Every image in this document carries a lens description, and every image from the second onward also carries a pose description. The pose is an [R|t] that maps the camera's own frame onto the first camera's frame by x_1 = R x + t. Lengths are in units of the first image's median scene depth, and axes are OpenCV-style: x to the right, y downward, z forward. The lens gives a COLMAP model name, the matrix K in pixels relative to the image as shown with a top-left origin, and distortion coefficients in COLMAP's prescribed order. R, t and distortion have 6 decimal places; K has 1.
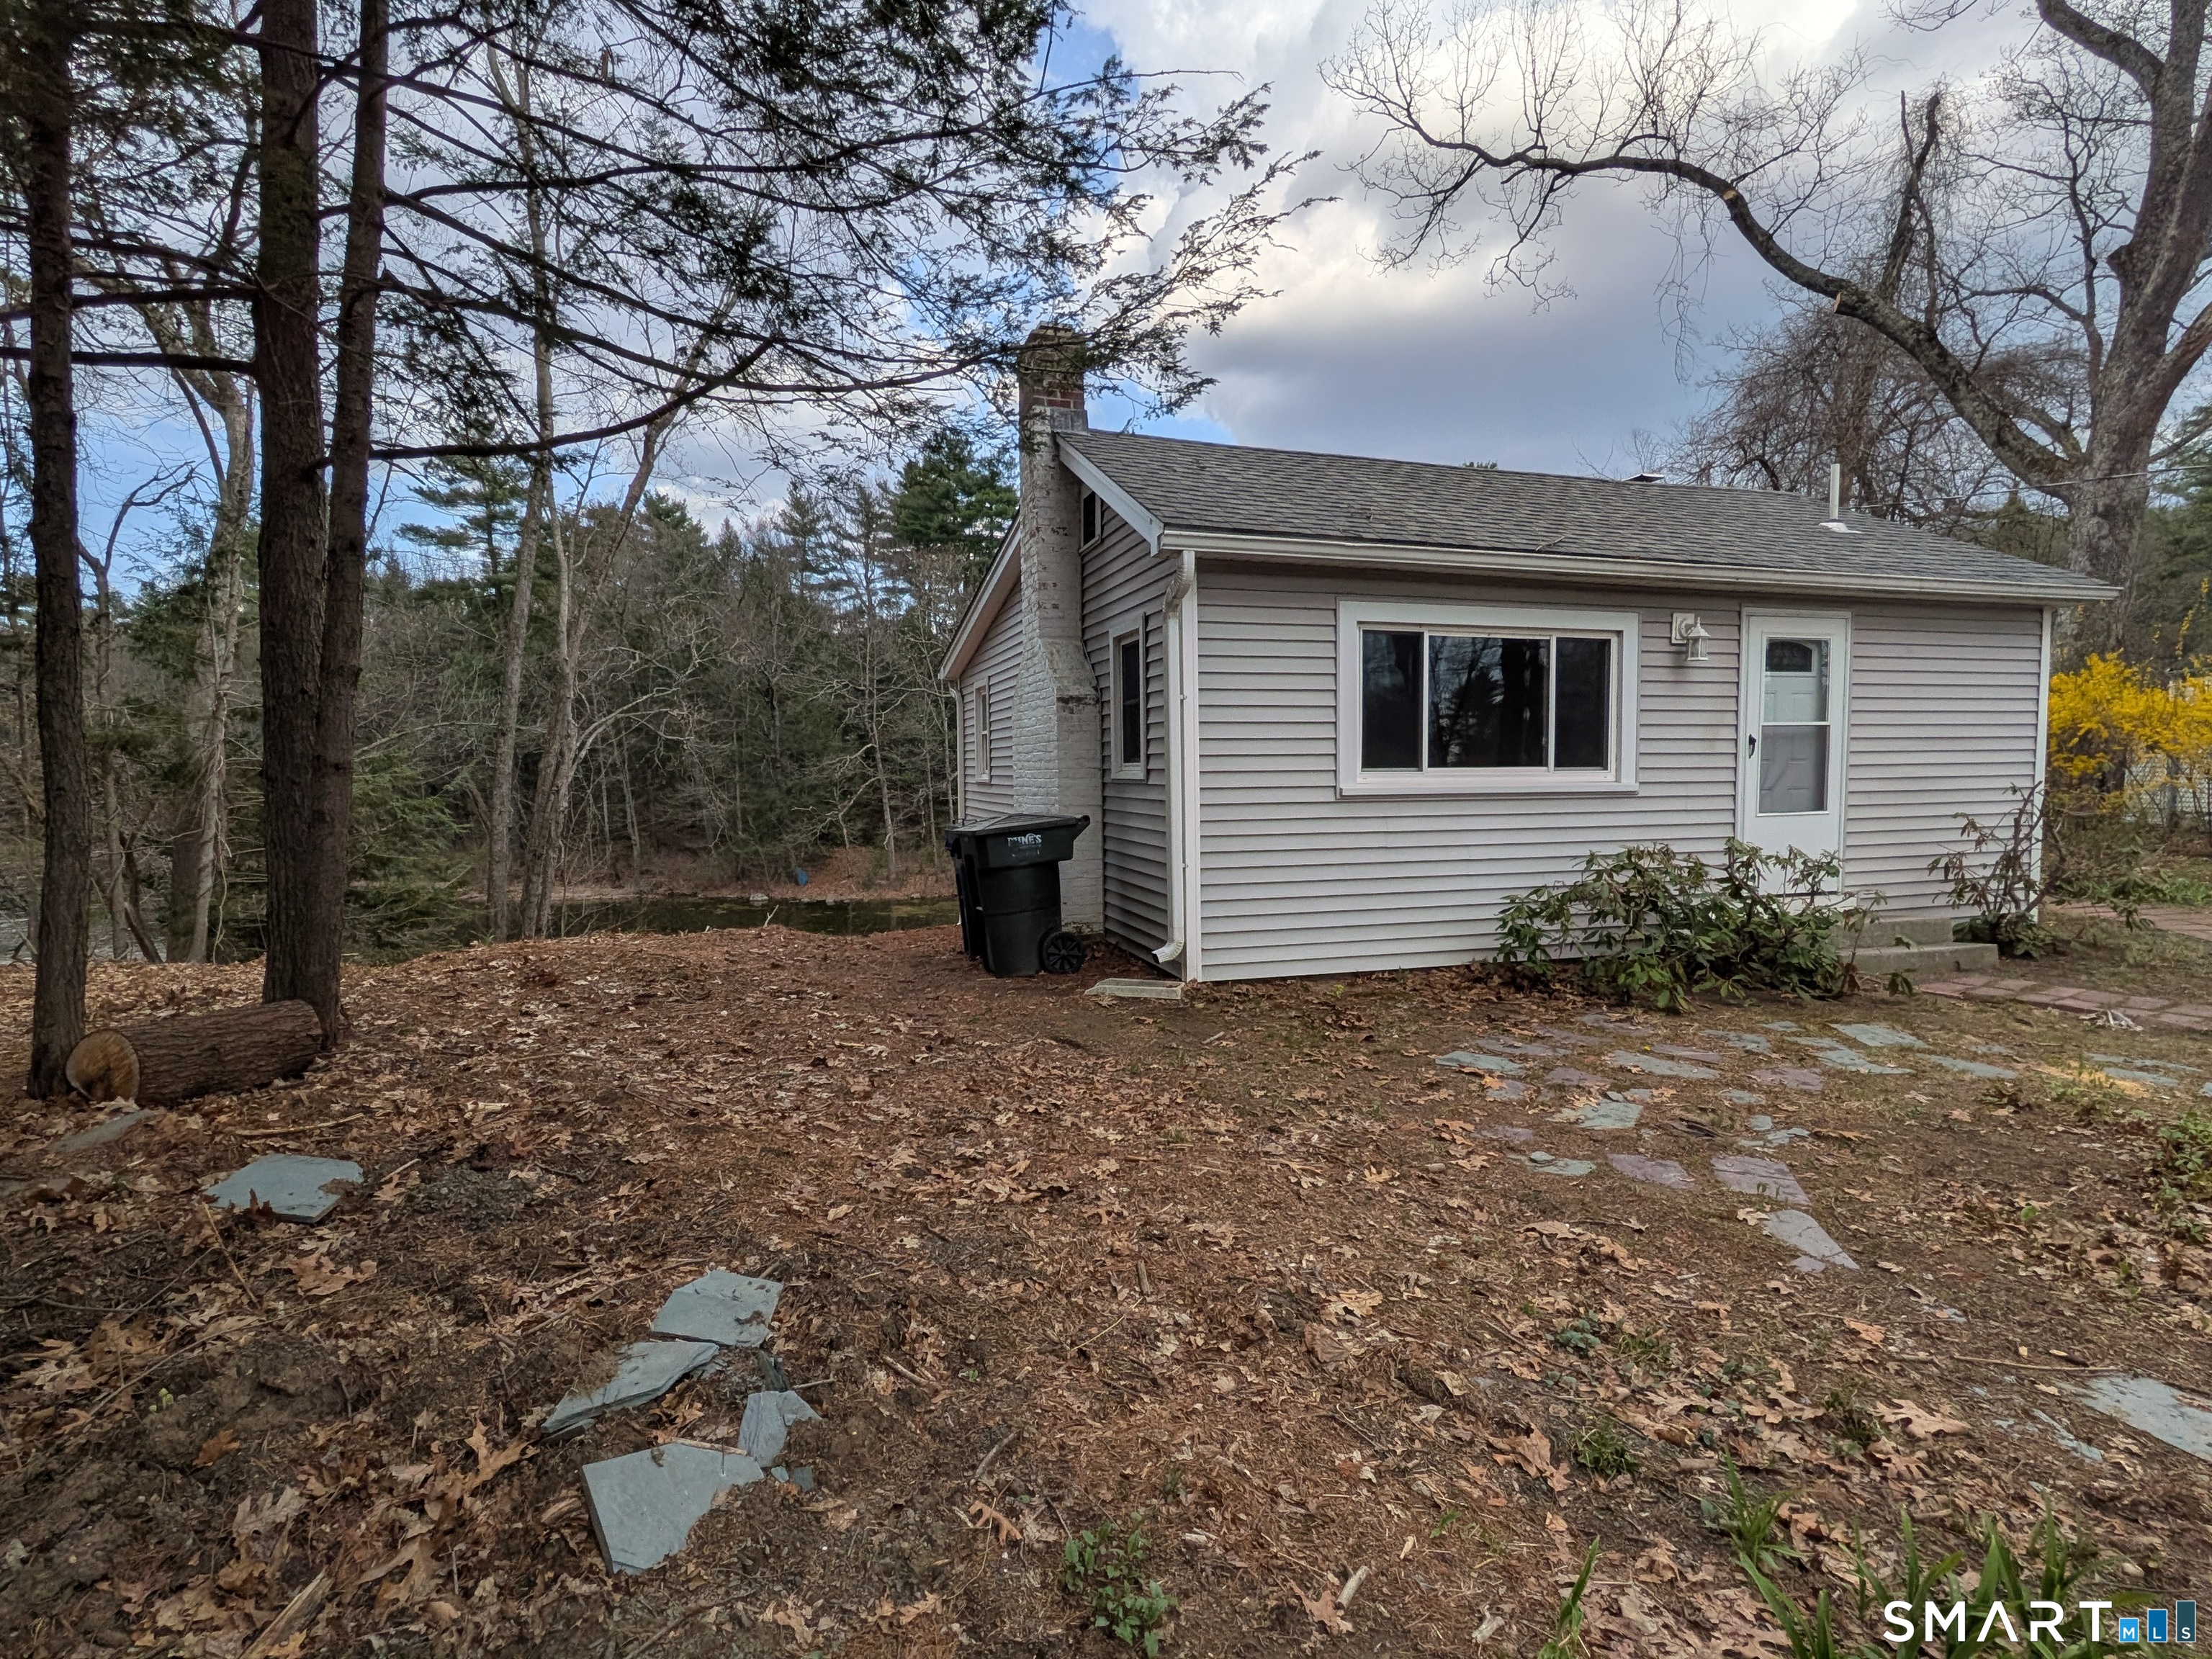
lens RADIAL K [[1460.2, 0, 1106.0], [0, 1460.2, 829.5], [0, 0, 1]] dist [-0.001881, -0.000959]
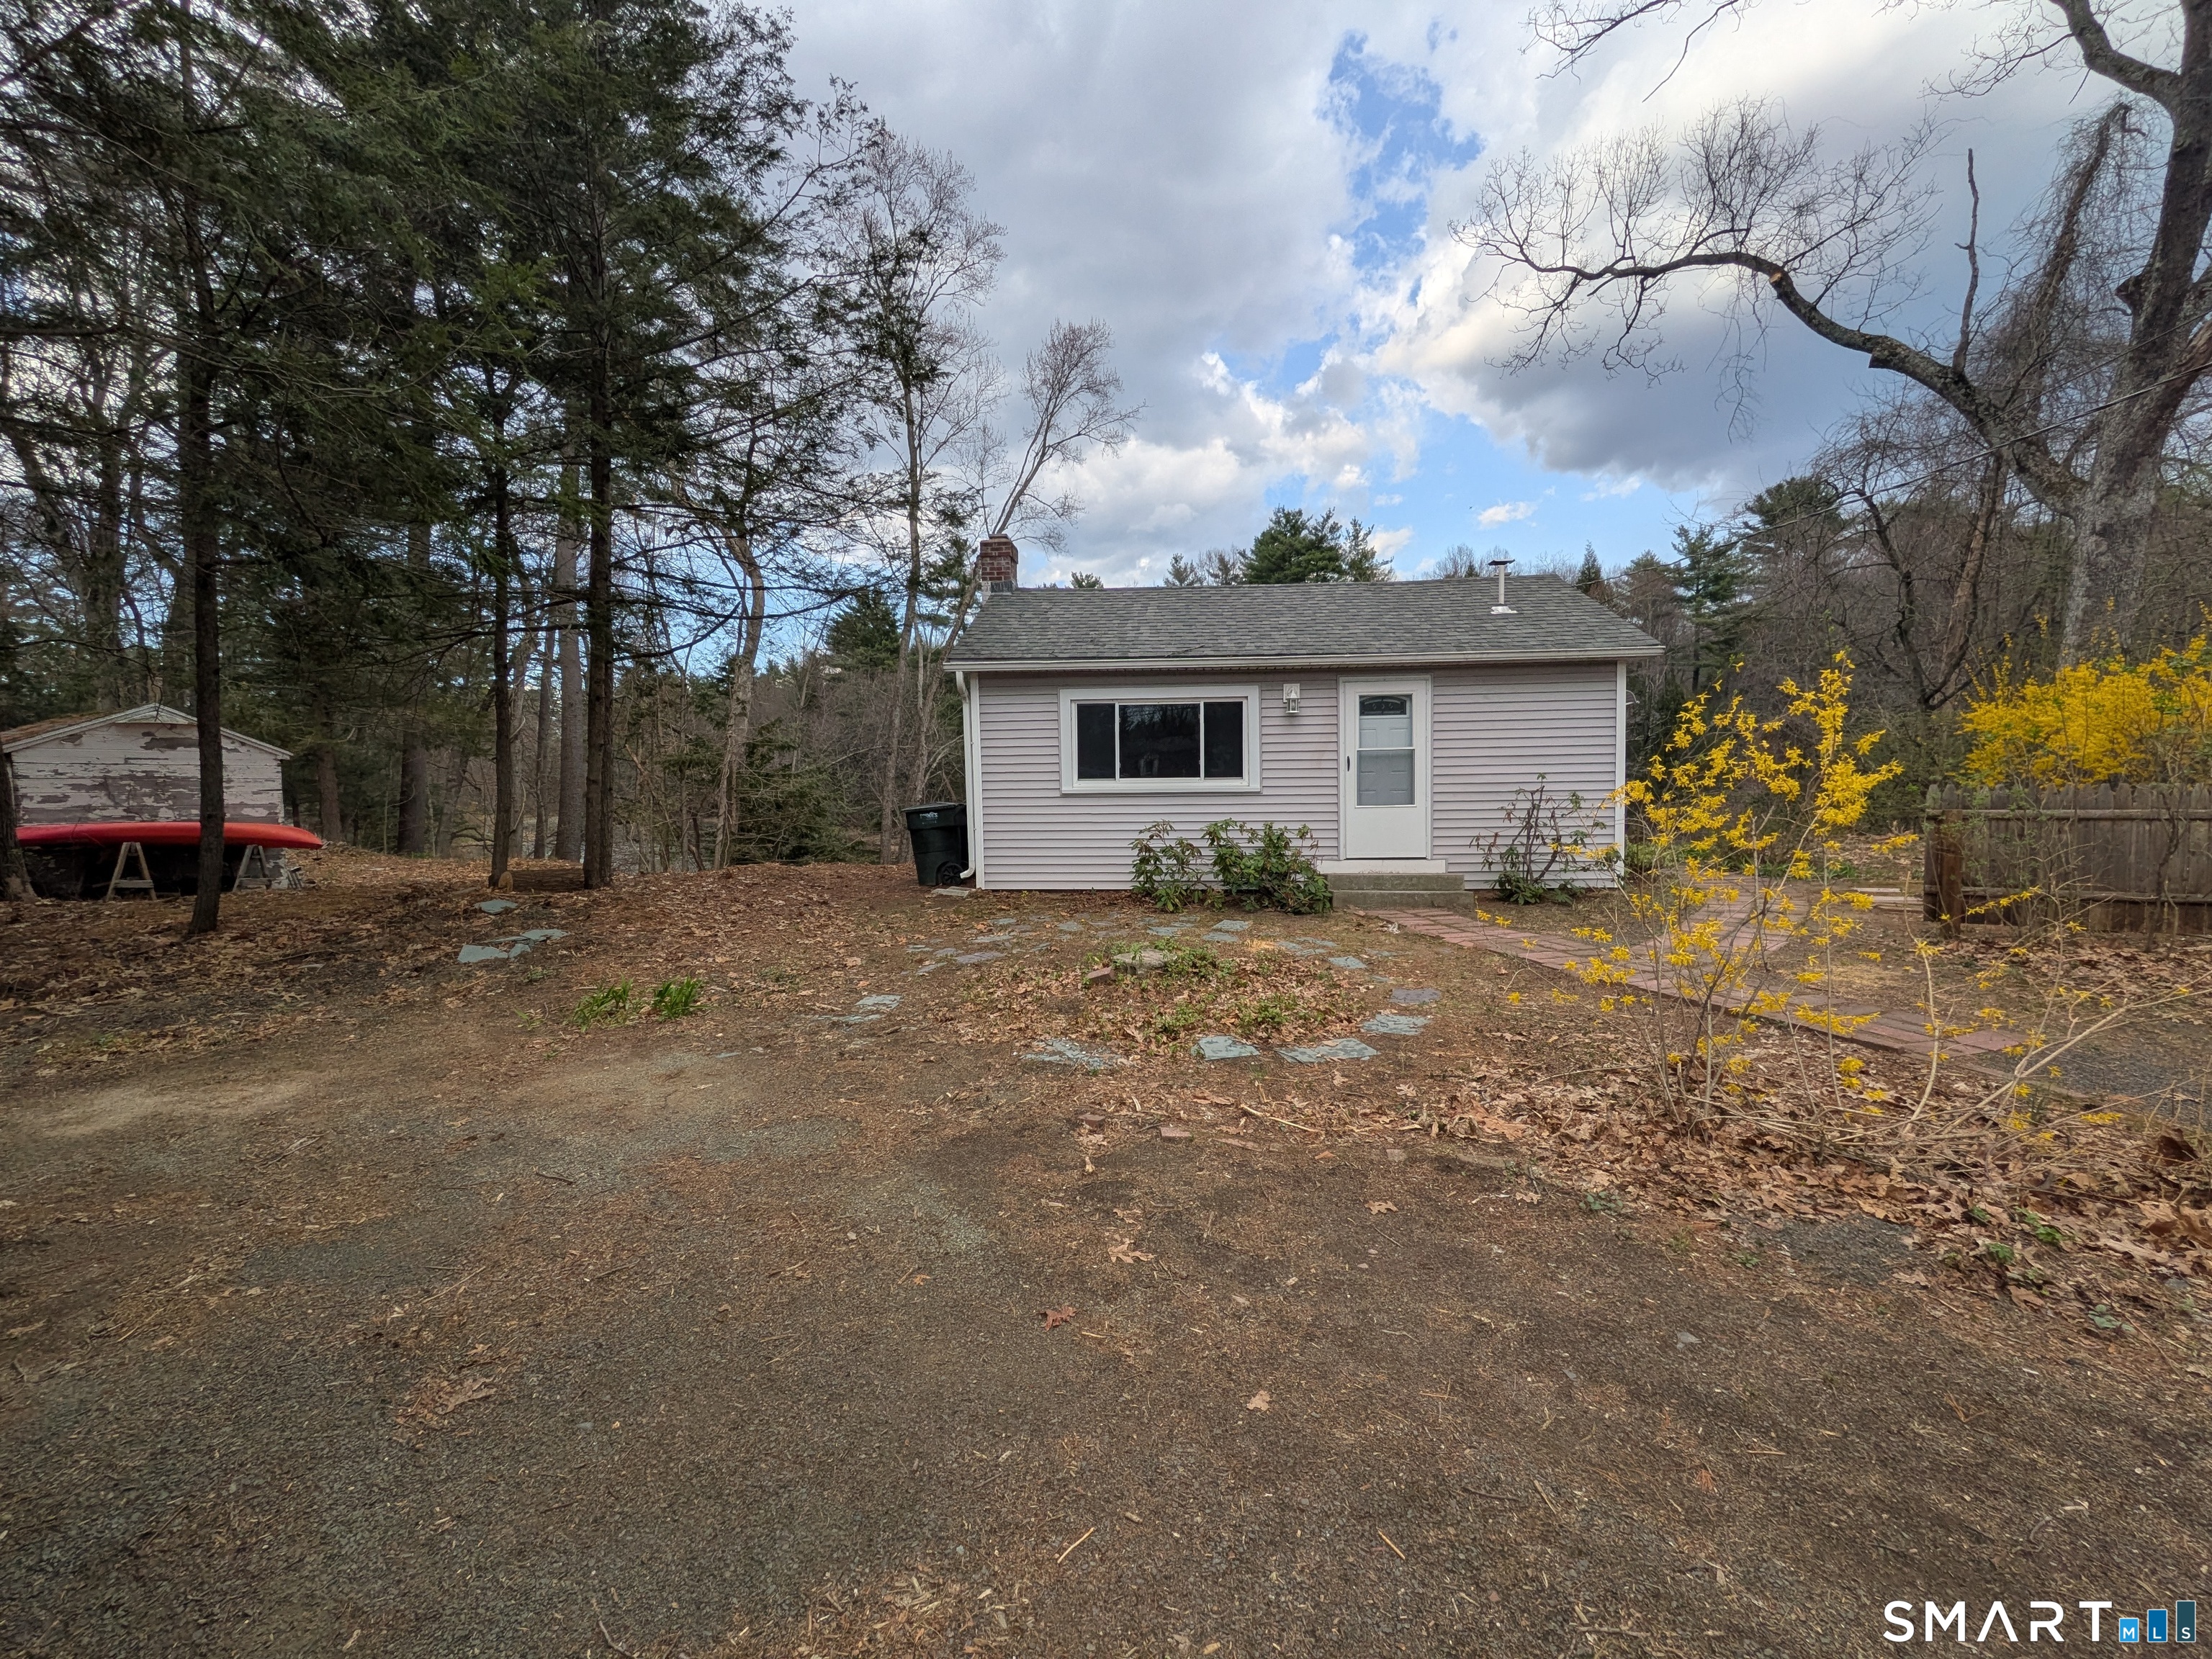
lens RADIAL K [[1460.2, 0, 1106.0], [0, 1460.2, 829.5], [0, 0, 1]] dist [-0.001881, -0.000959]
pose [[0.857544, 0.020547, -0.514000, 1.071737], [-0.014343, 0.999769, 0.016036, -0.007344], [0.514211, -0.006379, 0.857640, -0.520893]]
